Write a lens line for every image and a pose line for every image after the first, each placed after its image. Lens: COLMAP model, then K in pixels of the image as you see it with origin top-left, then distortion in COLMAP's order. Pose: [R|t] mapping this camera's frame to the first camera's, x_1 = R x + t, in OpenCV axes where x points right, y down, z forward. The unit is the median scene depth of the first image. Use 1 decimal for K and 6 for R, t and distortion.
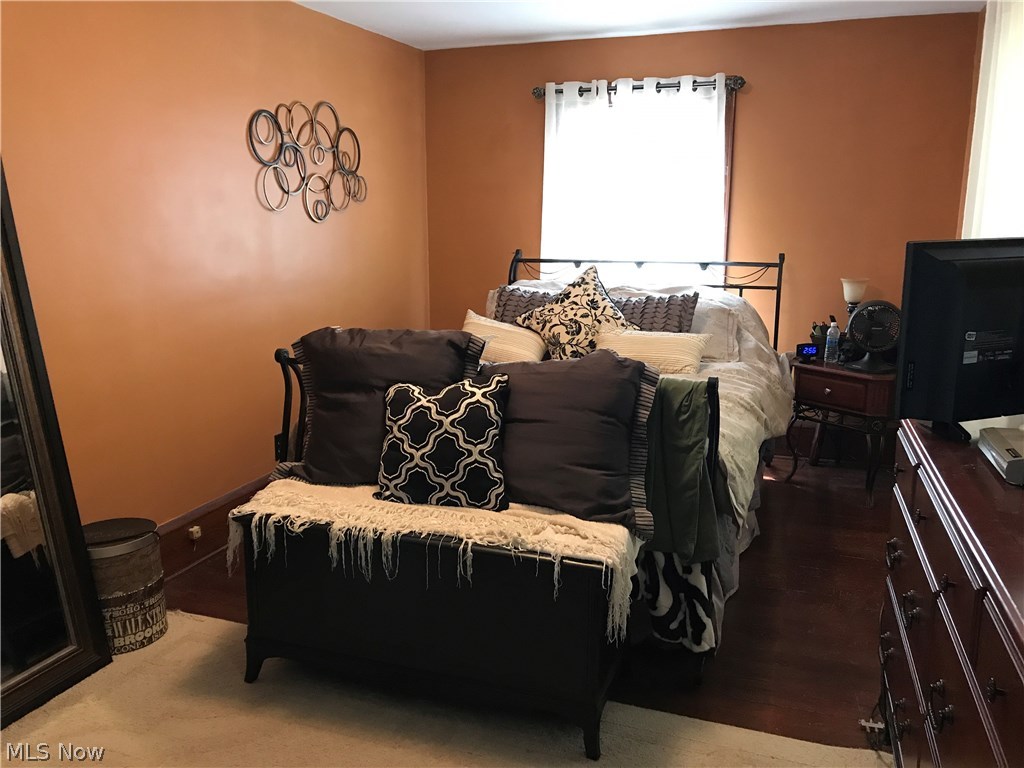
lens RADIAL K [[840.7, 0, 507.6], [0, 840.7, 389.2], [0, 0, 1]] dist [0.045692, -0.038207]
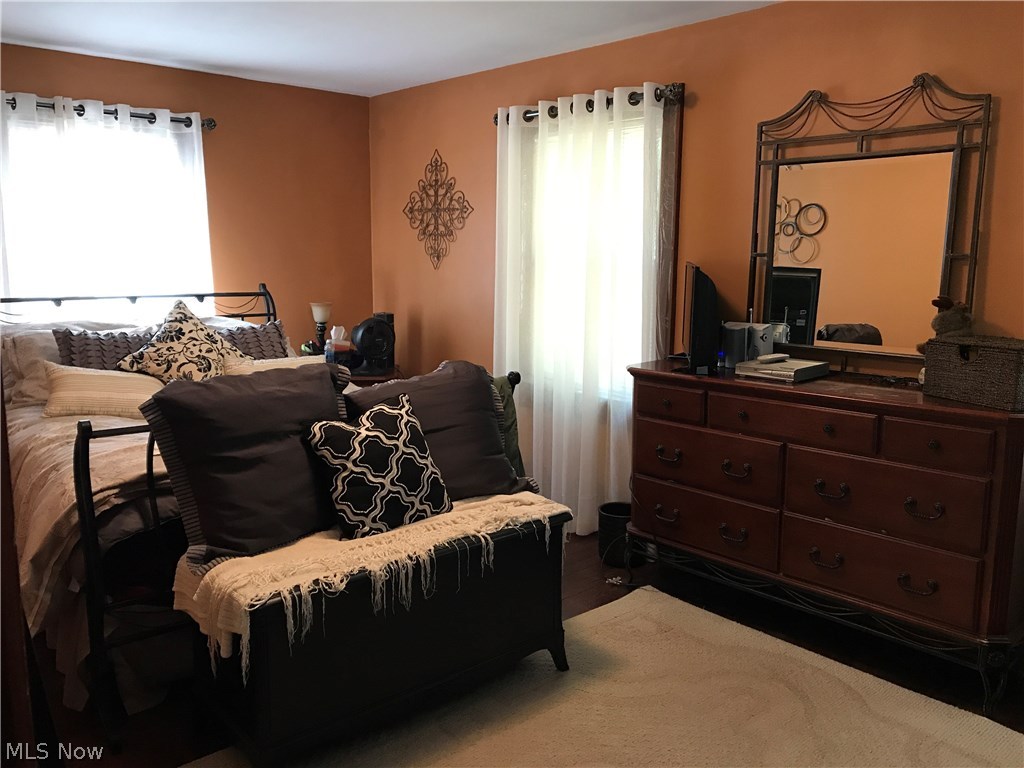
lens RADIAL K [[840.7, 0, 507.5], [0, 840.7, 380.8], [0, 0, 1]] dist [0.045692, -0.038207]
pose [[0.480517, -0.130398, 0.867237, -0.592187], [0.168861, 0.984137, 0.054413, -0.048245], [-0.860575, 0.120296, 0.494914, 0.226744]]
